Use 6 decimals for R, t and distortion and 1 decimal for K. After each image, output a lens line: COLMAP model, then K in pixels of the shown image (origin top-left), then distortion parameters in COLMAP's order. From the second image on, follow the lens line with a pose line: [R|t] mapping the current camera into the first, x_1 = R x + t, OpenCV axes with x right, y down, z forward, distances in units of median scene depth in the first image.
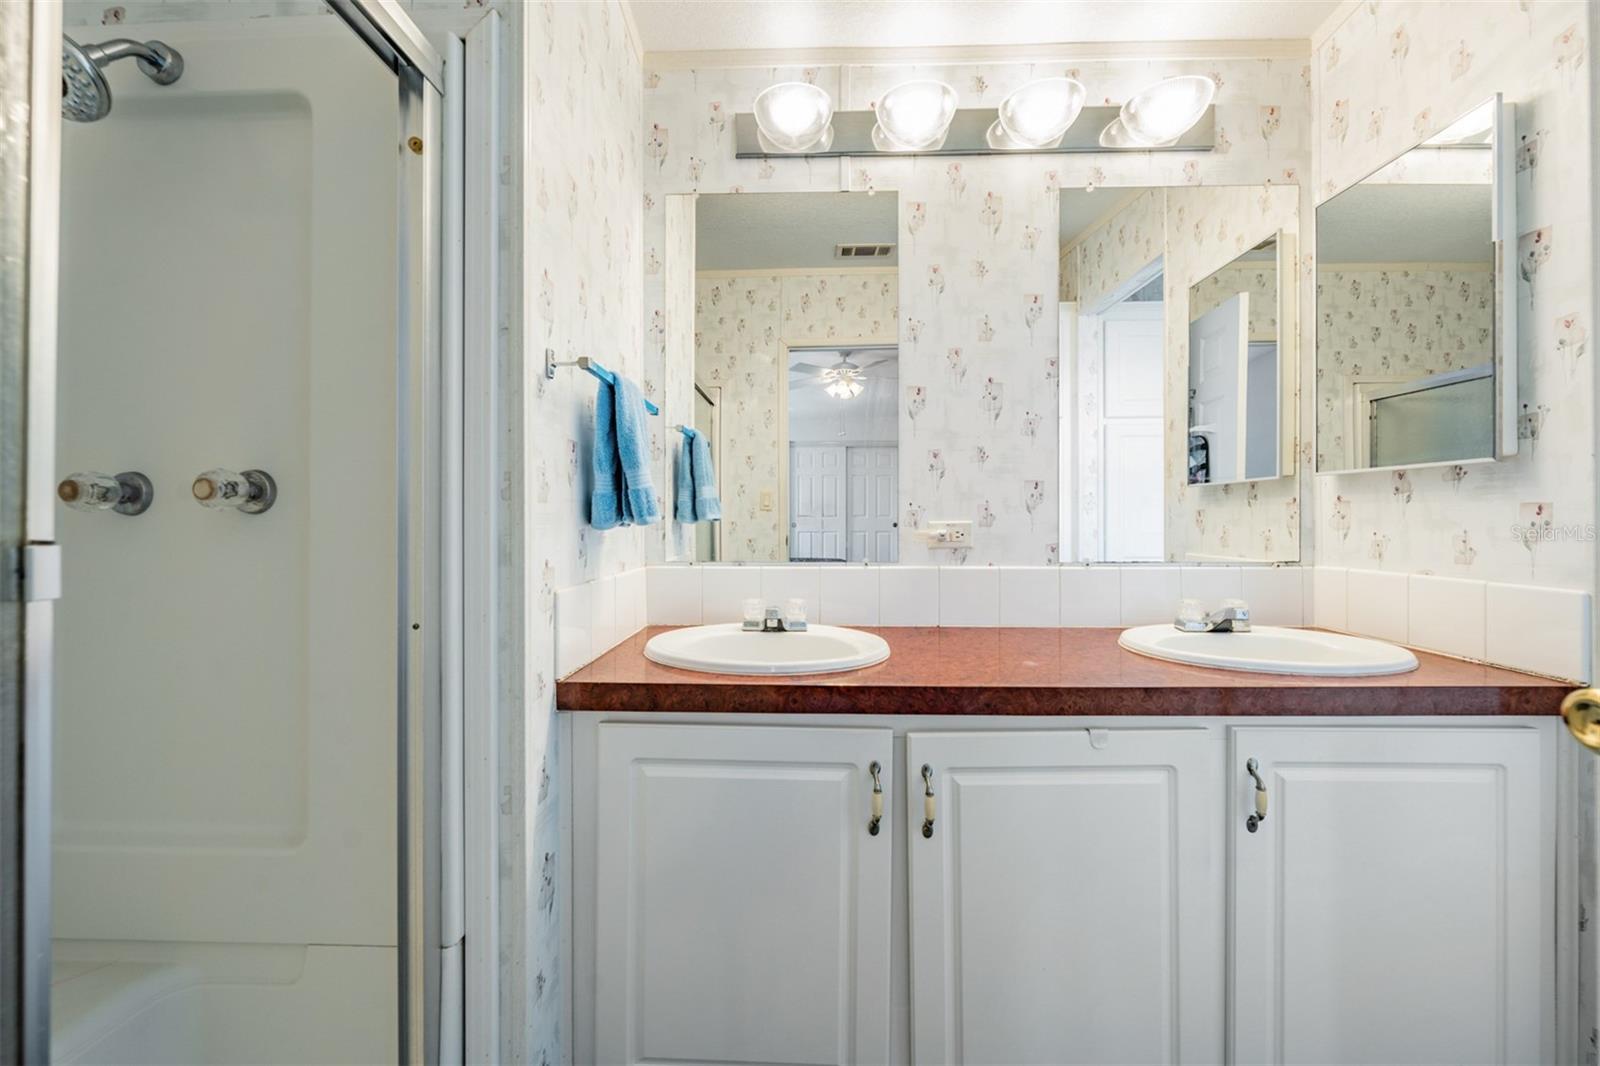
lens RADIAL K [[610.9, 0, 798.6], [0, 610.9, 520.2], [0, 0, 1]] dist [-0.002233, -0.000170]
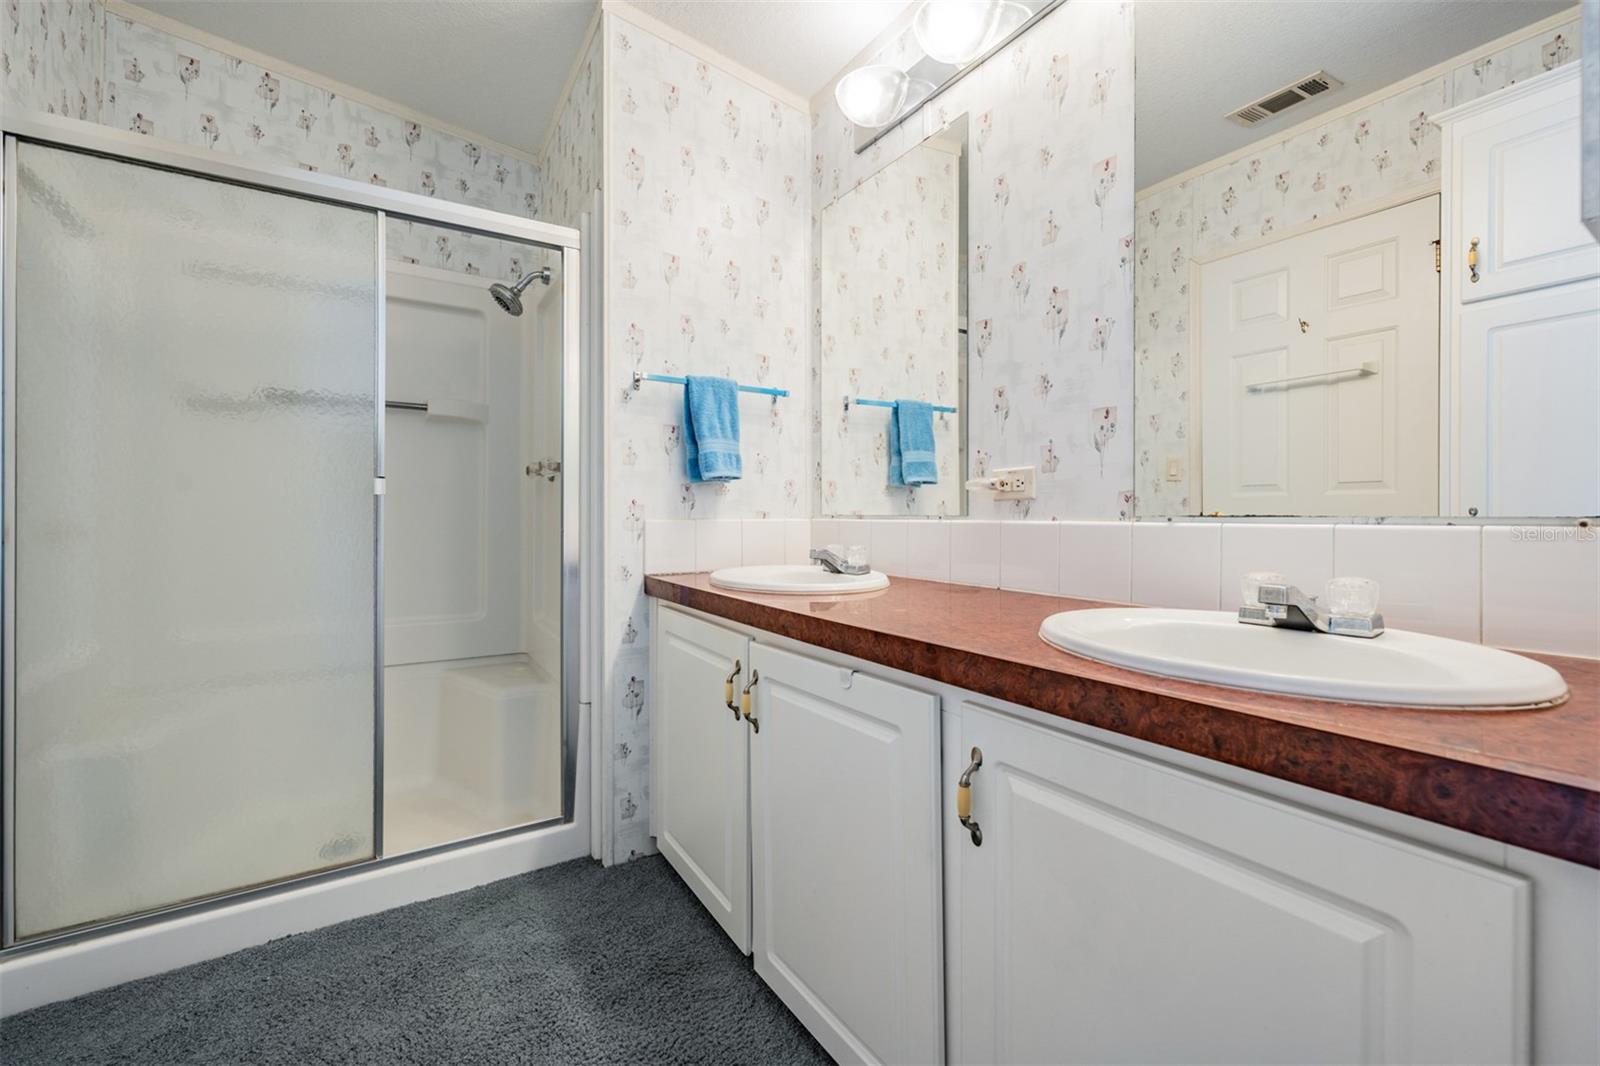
lens RADIAL K [[650.7, 0, 791.1], [0, 650.7, 511.4], [0, 0, 1]] dist [-0.001076, -0.000230]
pose [[0.568197, -0.000713, -0.822892, 0.825301], [0.001109, 0.999999, -0.000101, 0.062496], [0.822892, -0.000856, 0.568198, 0.226233]]
